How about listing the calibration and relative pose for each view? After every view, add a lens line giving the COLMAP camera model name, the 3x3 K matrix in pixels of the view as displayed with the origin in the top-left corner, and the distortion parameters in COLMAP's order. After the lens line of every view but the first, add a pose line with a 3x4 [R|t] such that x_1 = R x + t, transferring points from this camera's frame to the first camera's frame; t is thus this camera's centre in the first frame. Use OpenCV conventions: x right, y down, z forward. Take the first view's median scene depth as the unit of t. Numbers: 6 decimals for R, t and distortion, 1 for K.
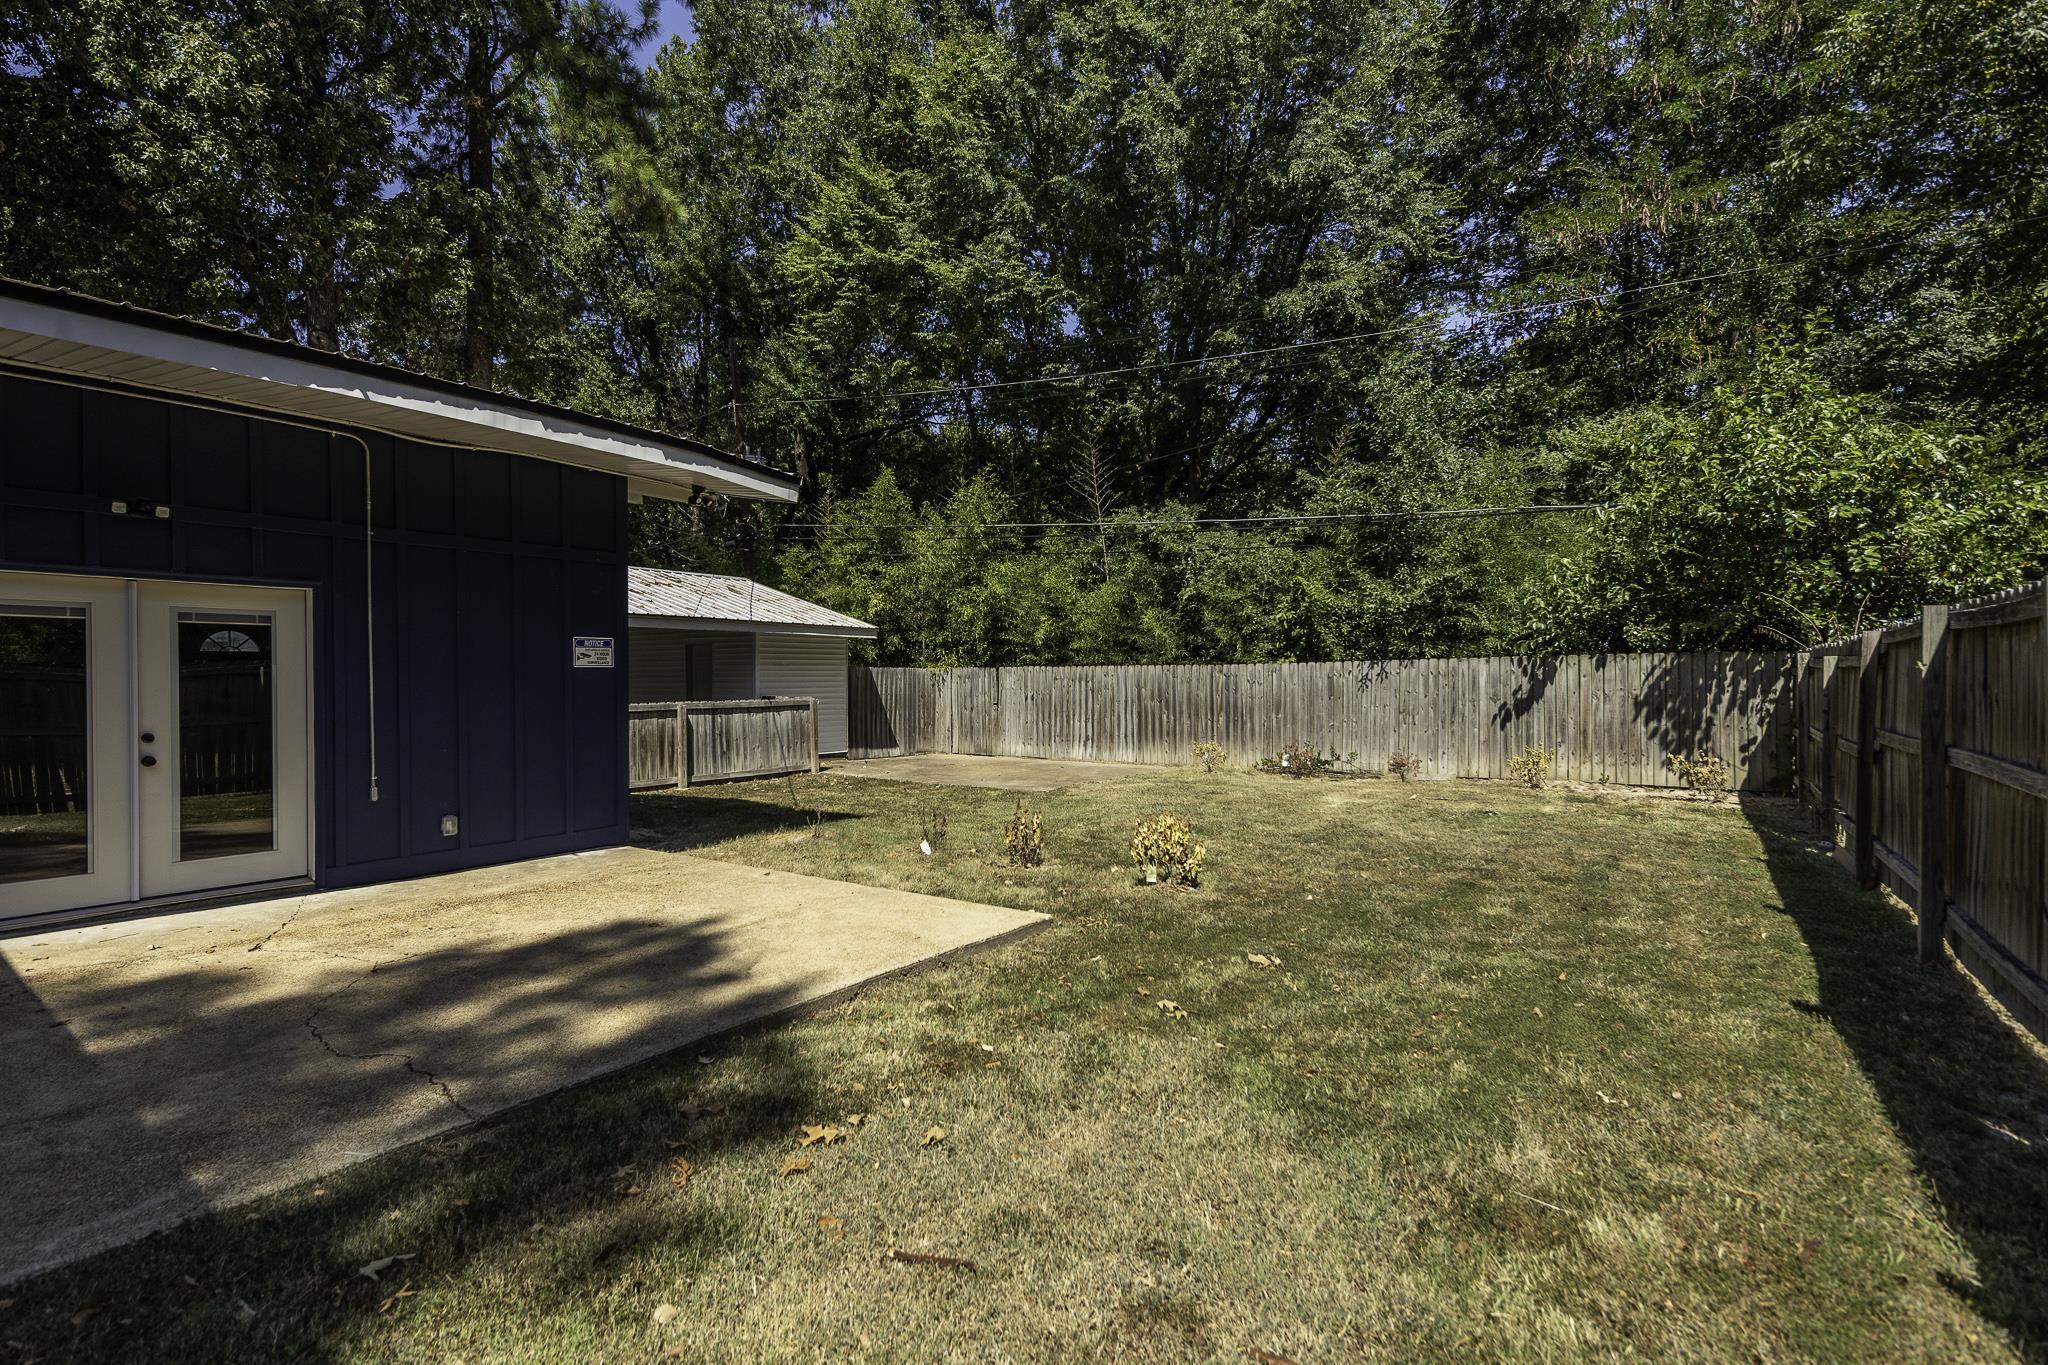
lens RADIAL K [[975.7, 0, 1141.3], [0, 975.7, 677.5], [0, 0, 1]] dist [0.052621, -0.017504]
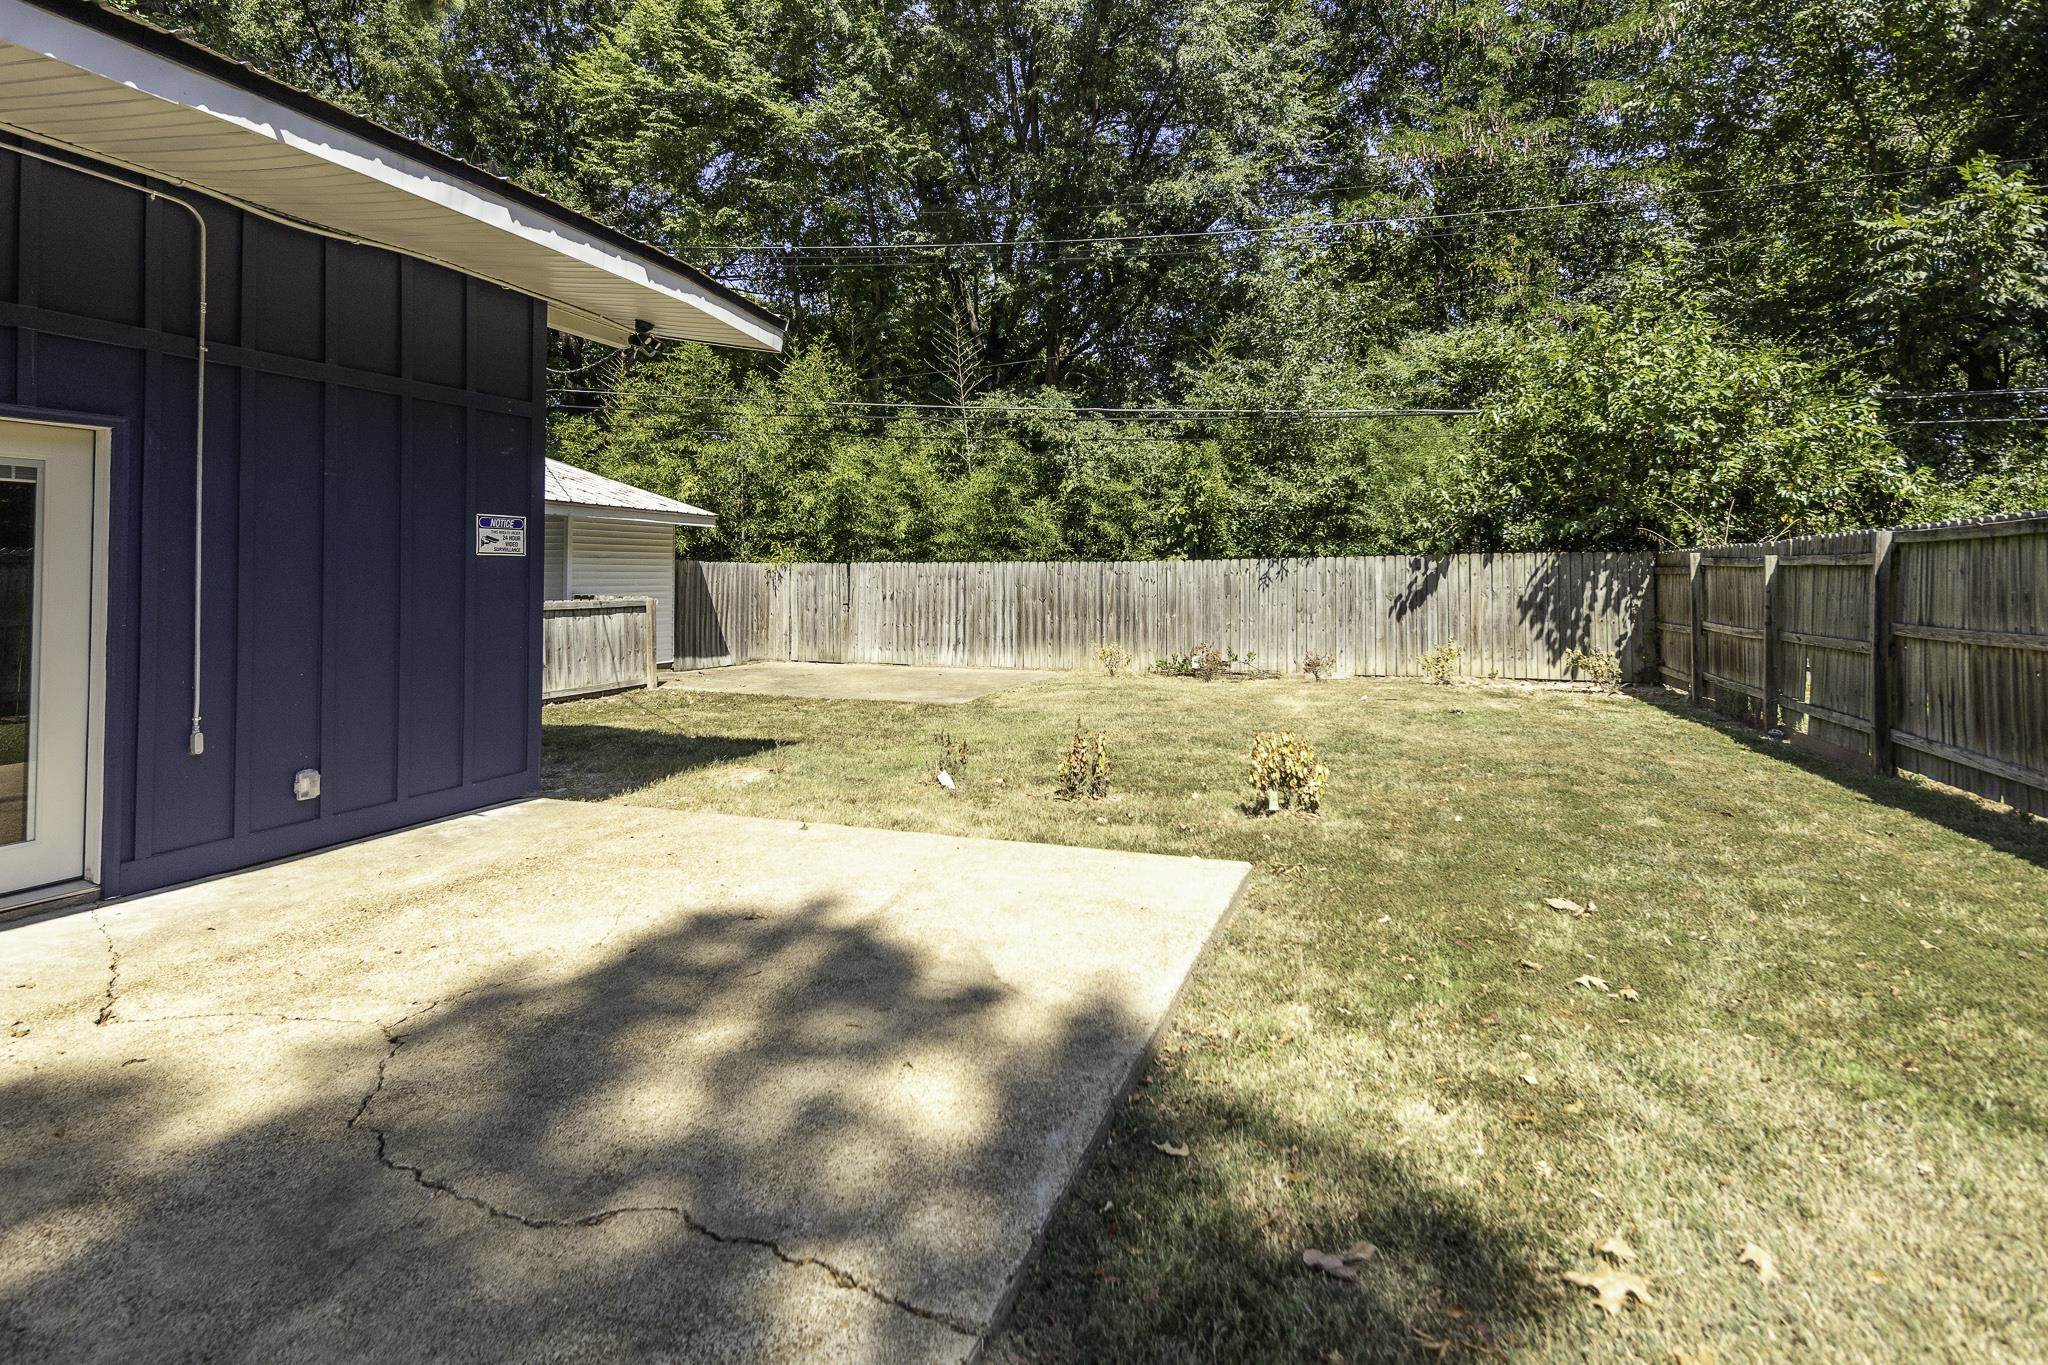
lens RADIAL K [[975.7, 0, 1121.9], [0, 975.7, 553.8], [0, 0, 1]] dist [0.052621, -0.017504]
pose [[0.965723, 0.009566, 0.259398, -0.160702], [-0.003627, 0.999720, -0.023366, 0.001758], [-0.259549, 0.021624, 0.965488, 0.090435]]
